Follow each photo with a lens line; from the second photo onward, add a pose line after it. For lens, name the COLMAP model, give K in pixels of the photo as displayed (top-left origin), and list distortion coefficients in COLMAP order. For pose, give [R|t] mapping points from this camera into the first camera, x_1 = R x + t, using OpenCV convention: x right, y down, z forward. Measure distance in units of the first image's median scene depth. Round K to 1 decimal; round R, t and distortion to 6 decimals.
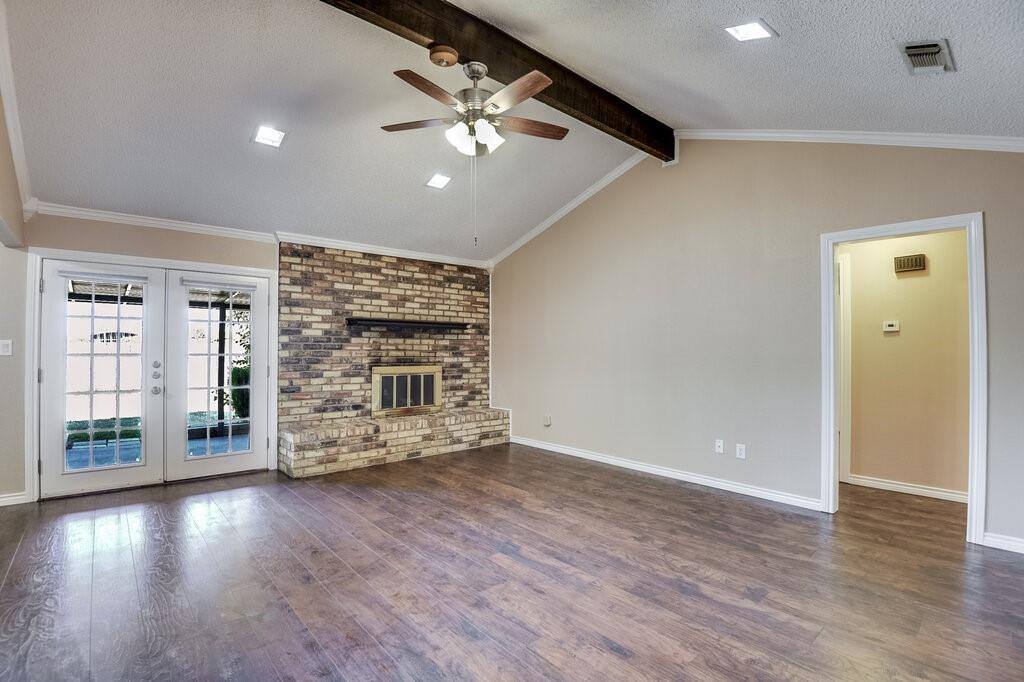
lens RADIAL K [[479.7, 0, 512.0], [0, 479.7, 341.0], [0, 0, 1]] dist [-0.049564, 0.000121]
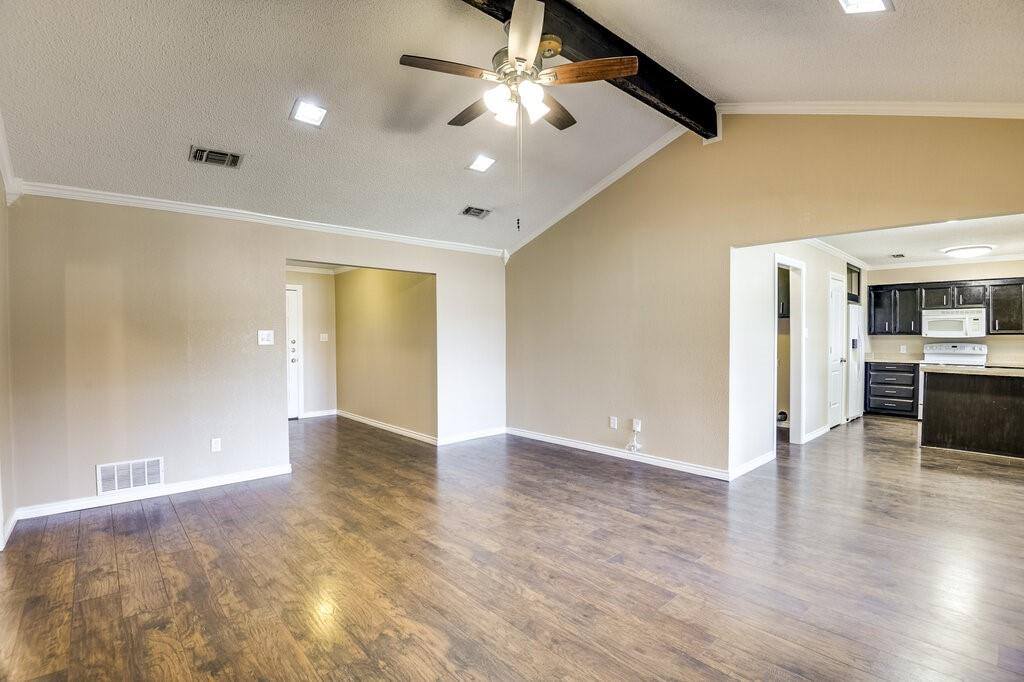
lens RADIAL K [[479.7, 0, 512.0], [0, 479.7, 341.0], [0, 0, 1]] dist [-0.049564, 0.000121]
pose [[-0.999975, 0.000568, -0.007071, -0.057859], [0.000568, 1.000000, -0.000045, 0.006490], [0.007071, -0.000049, -0.999975, 1.944658]]
